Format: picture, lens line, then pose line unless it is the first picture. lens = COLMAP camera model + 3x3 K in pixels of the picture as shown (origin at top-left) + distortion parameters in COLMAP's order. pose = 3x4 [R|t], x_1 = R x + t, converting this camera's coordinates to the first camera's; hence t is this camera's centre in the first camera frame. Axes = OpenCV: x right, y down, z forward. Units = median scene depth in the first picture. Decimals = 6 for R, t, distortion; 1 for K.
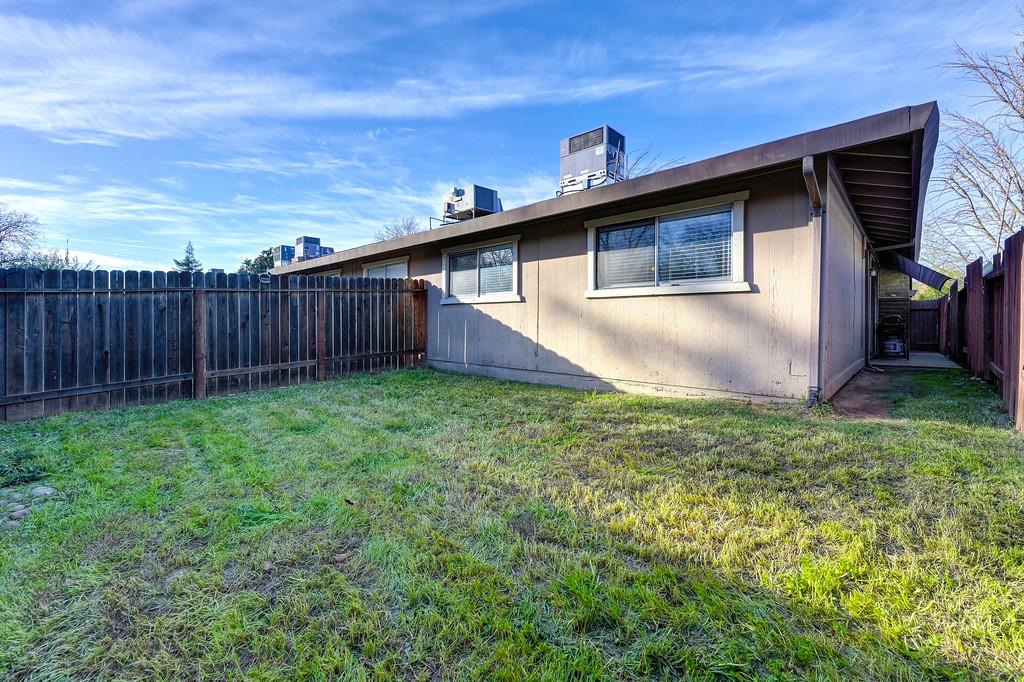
lens RADIAL K [[417.1, 0, 509.8], [0, 417.1, 331.8], [0, 0, 1]] dist [0.002152, -0.000919]
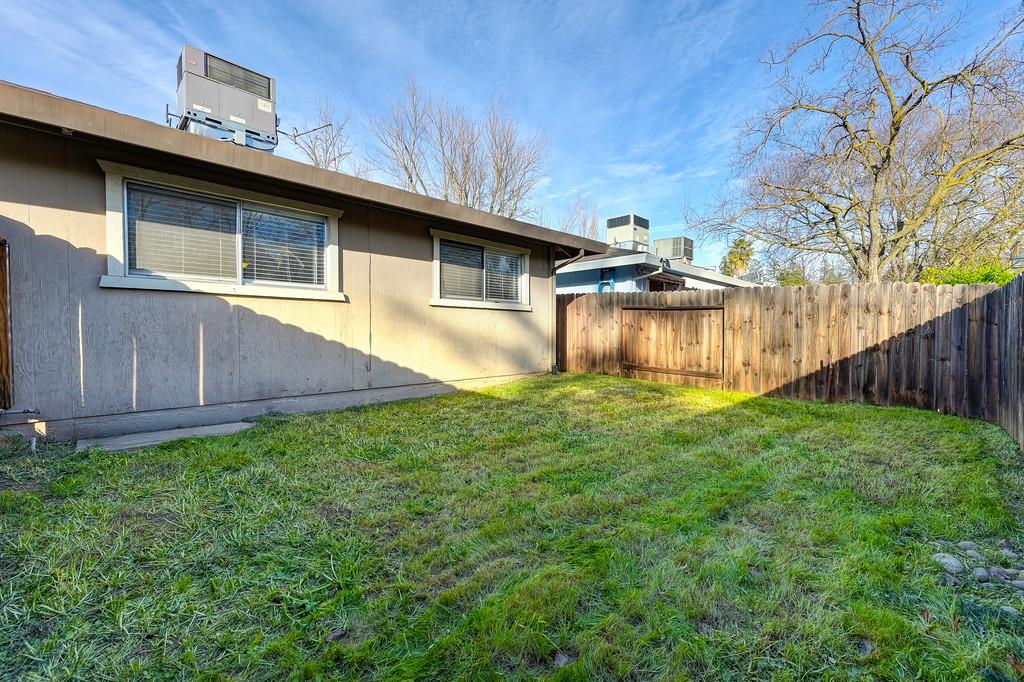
lens RADIAL K [[417.1, 0, 523.0], [0, 417.1, 336.5], [0, 0, 1]] dist [0.002152, -0.000919]
pose [[0.025234, -0.020221, 0.999477, -0.753889], [0.016046, 0.999675, 0.019820, -0.019811], [-0.999553, 0.015537, 0.025550, 0.691407]]
